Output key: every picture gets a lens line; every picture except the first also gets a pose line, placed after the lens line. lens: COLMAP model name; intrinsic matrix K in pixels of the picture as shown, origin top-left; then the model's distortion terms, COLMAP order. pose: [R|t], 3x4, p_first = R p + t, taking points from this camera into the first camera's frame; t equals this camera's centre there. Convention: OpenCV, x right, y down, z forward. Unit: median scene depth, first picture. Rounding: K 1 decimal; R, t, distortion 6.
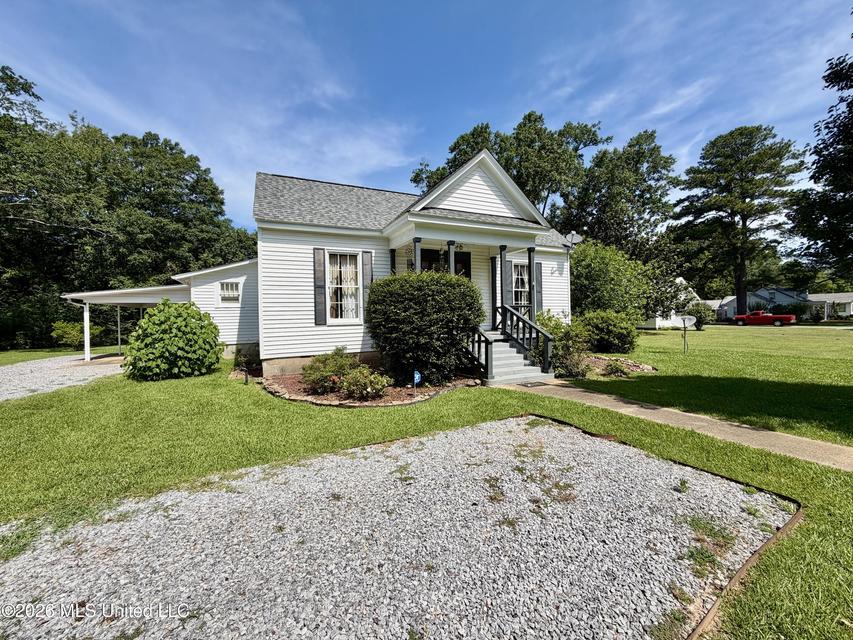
lens RADIAL K [[340.7, 0, 426.5], [0, 340.7, 320.0], [0, 0, 1]] dist [-0.000757, -0.000087]
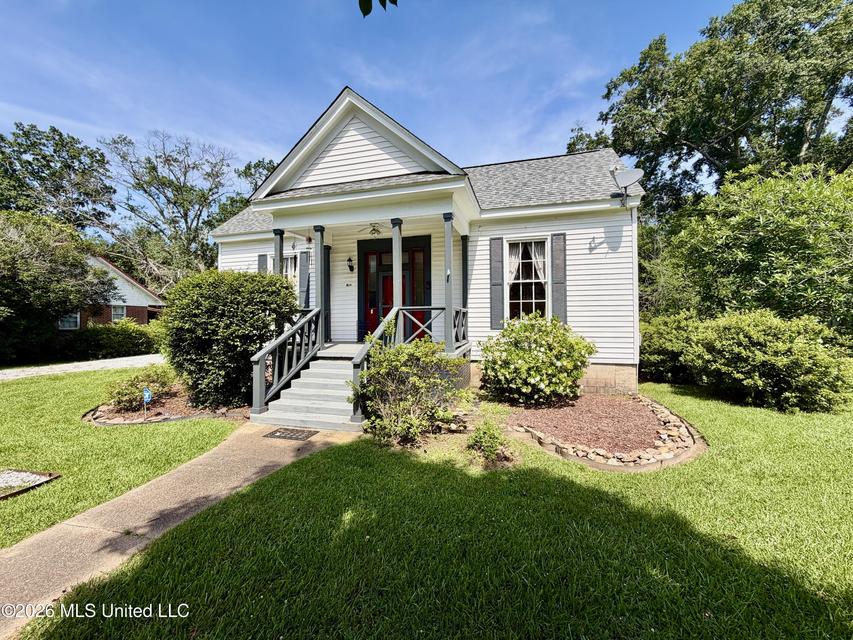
lens RADIAL K [[338.8, 0, 426.5], [0, 338.8, 320.0], [0, 0, 1]] dist [-0.000030, 0.000402]
pose [[0.773777, 0.008233, -0.633404, 0.542705], [-0.010561, 0.999944, 0.000096, -0.014821], [0.633370, 0.006615, 0.773821, 0.402651]]
